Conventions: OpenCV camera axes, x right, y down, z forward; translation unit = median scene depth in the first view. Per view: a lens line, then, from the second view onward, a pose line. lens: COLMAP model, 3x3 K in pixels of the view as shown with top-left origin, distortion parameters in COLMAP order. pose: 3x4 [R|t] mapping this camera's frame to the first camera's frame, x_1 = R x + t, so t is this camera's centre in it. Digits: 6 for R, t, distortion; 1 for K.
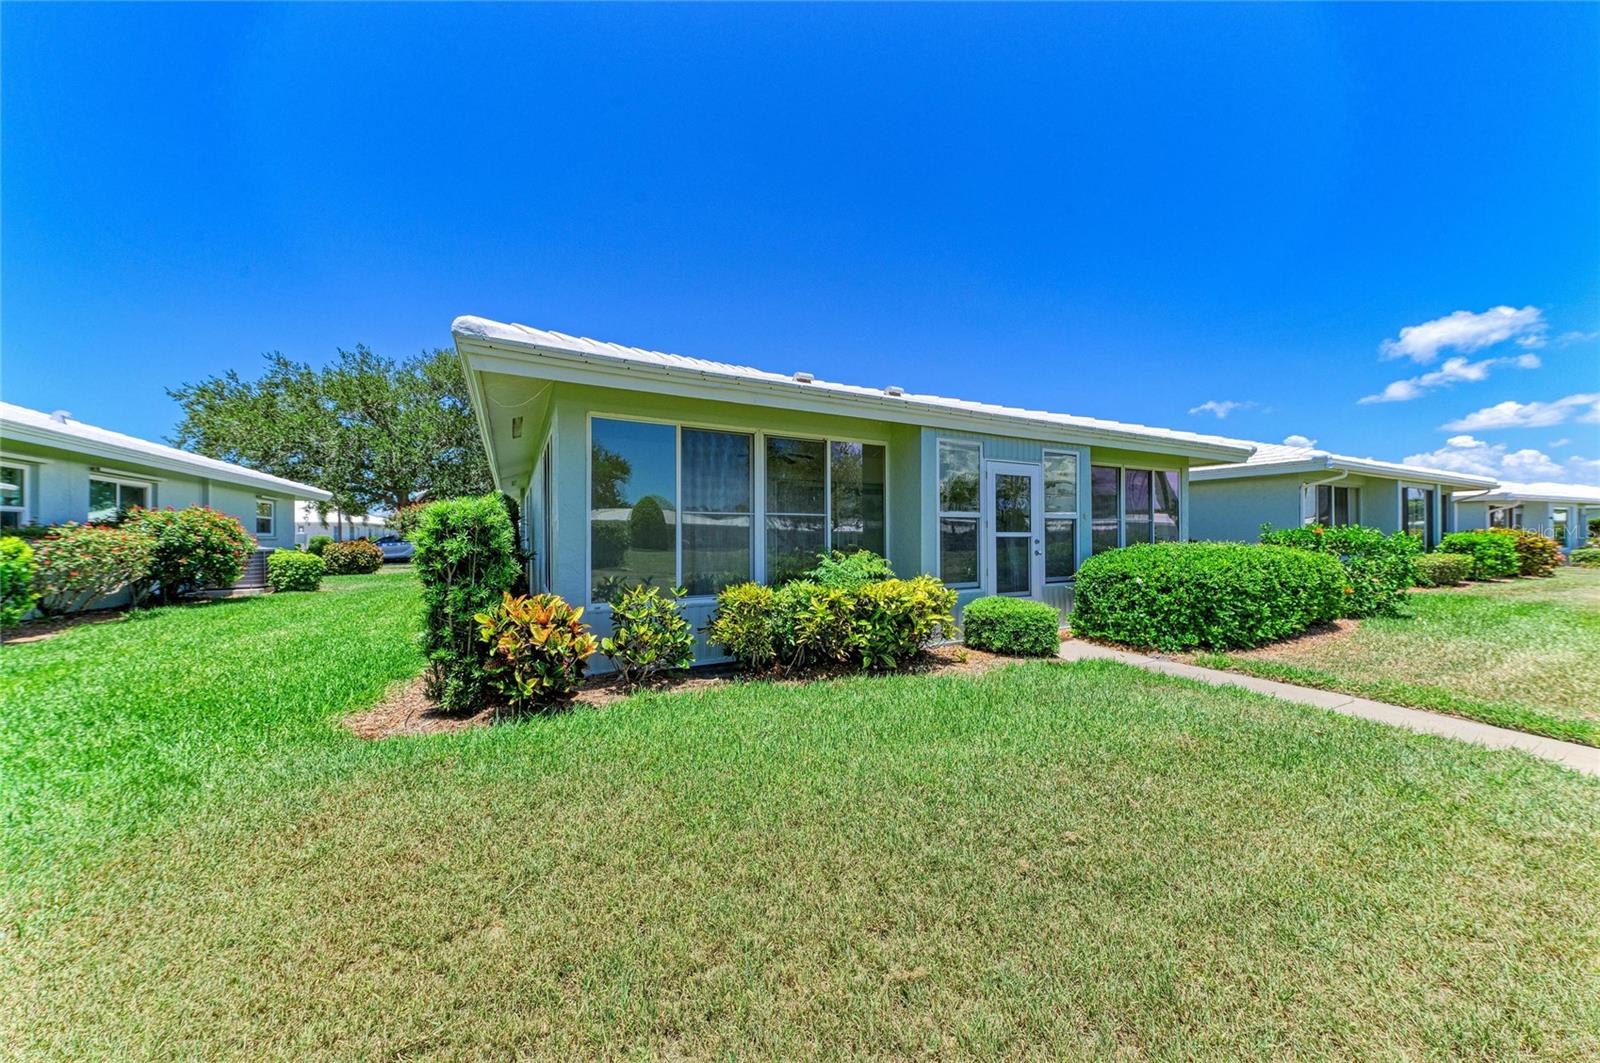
lens RADIAL K [[571.0, 0, 800.0], [0, 571.0, 531.5], [0, 0, 1]] dist [0.000837, 0.000030]
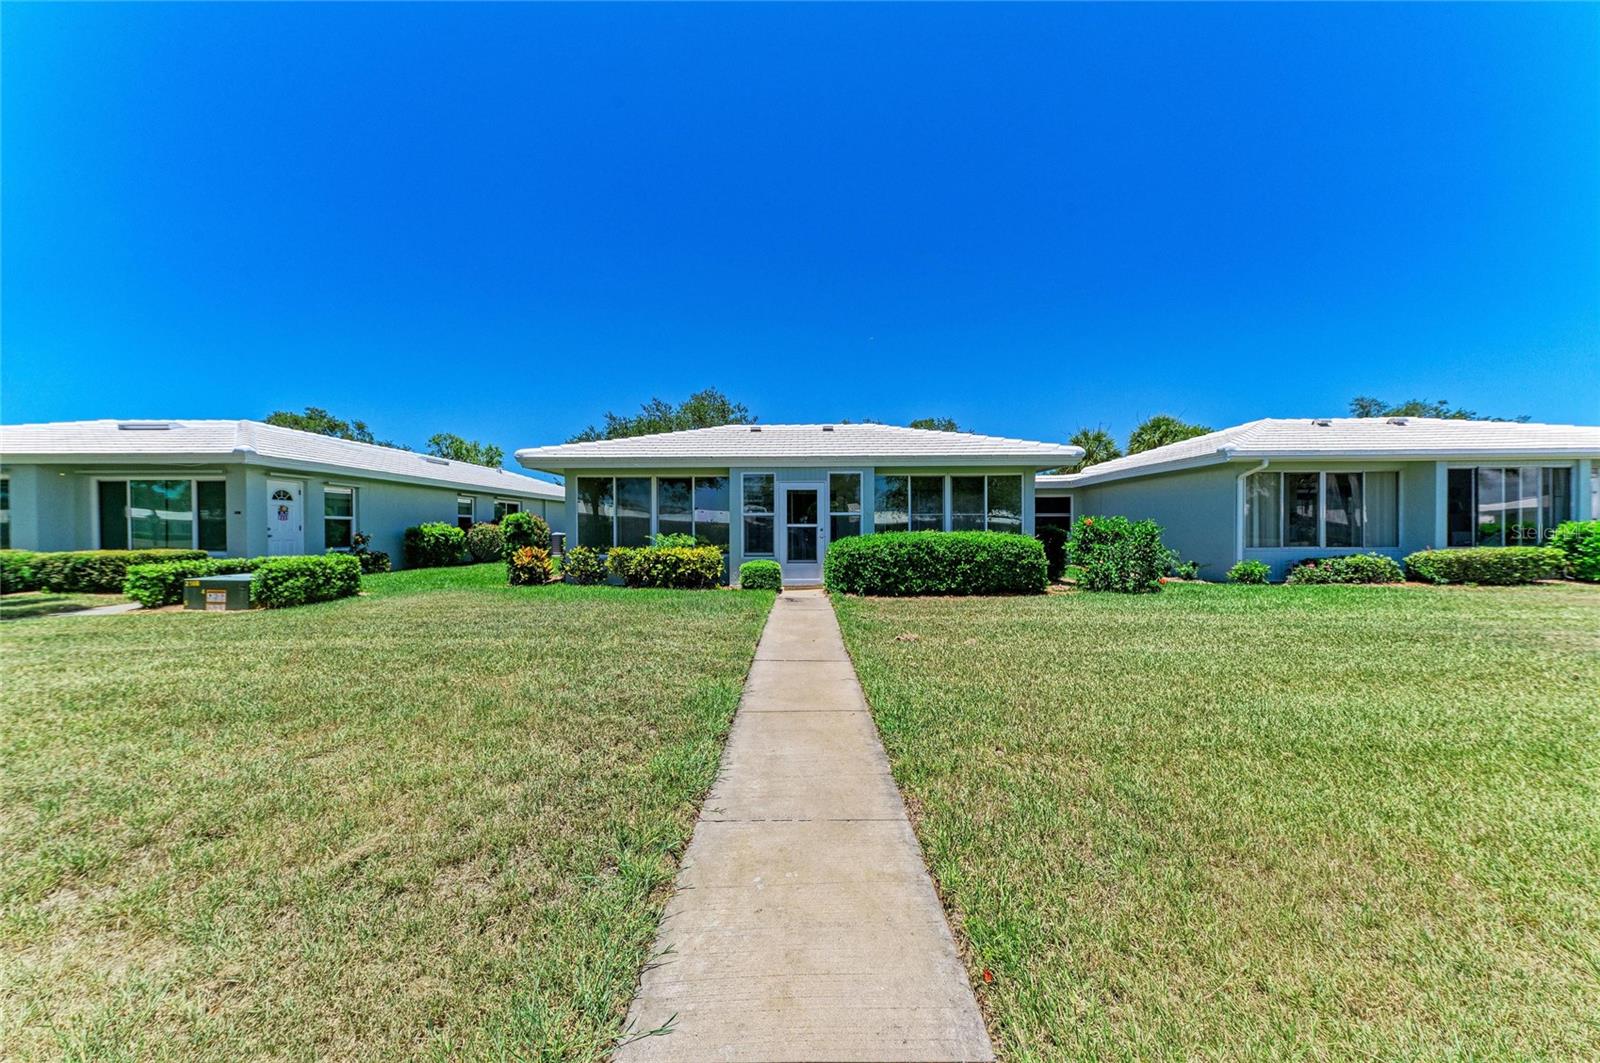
lens RADIAL K [[571.0, 0, 800.0], [0, 571.0, 531.5], [0, 0, 1]] dist [0.000837, 0.000030]
pose [[0.869645, 0.002190, -0.493673, 1.236329], [0.004420, 0.999916, 0.012222, 0.002570], [0.493658, -0.012810, 0.869562, -0.481124]]
